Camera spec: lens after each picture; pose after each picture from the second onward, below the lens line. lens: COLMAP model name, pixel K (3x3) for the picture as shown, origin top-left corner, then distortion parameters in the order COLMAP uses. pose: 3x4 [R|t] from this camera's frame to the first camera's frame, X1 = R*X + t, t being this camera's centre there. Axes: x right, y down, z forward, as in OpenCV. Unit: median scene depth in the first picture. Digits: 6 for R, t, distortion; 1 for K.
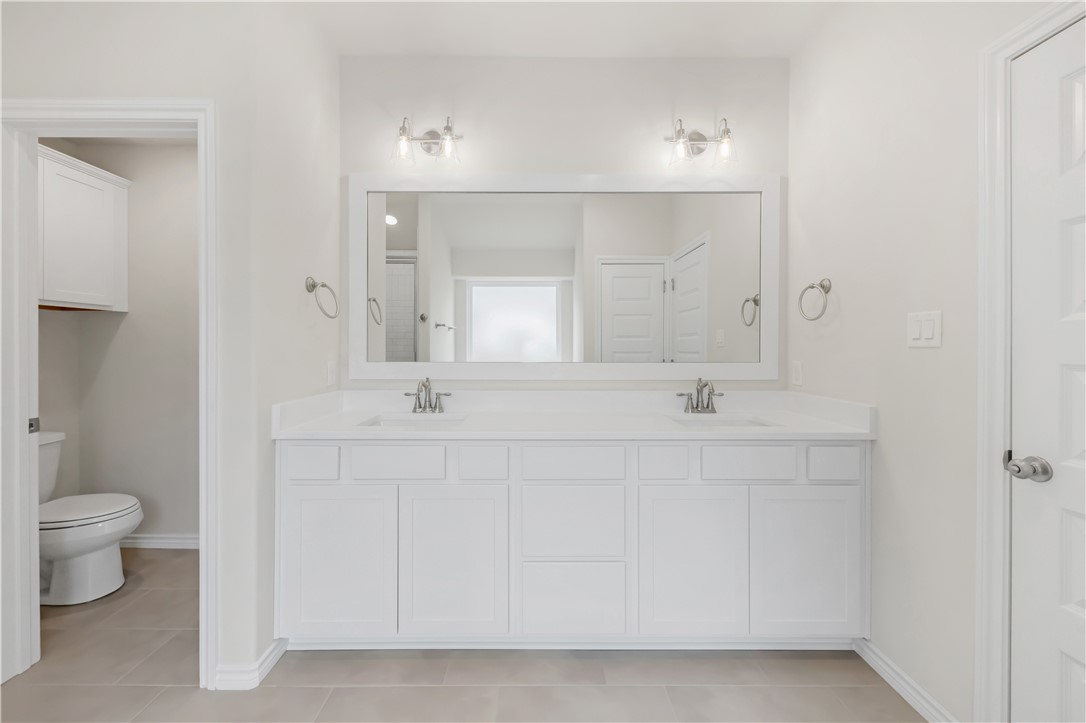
lens RADIAL K [[408.3, 0, 540.5], [0, 408.3, 341.3], [0, 0, 1]] dist [-0.000273, -0.000017]
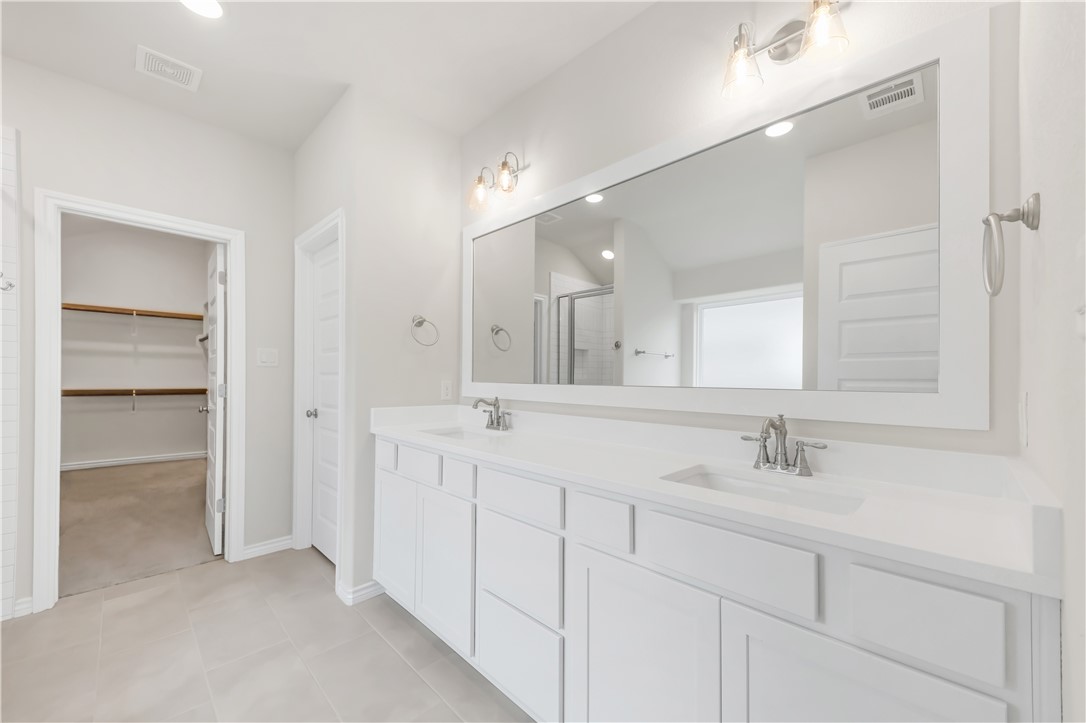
lens RADIAL K [[410.7, 0, 547.6], [0, 410.7, 363.7], [0, 0, 1]] dist [0.002588, 0.000206]
pose [[0.707217, -0.019514, -0.706727, 0.576232], [-0.000211, 0.999613, -0.027812, 0.030655], [0.706997, 0.019818, 0.706939, 0.318322]]
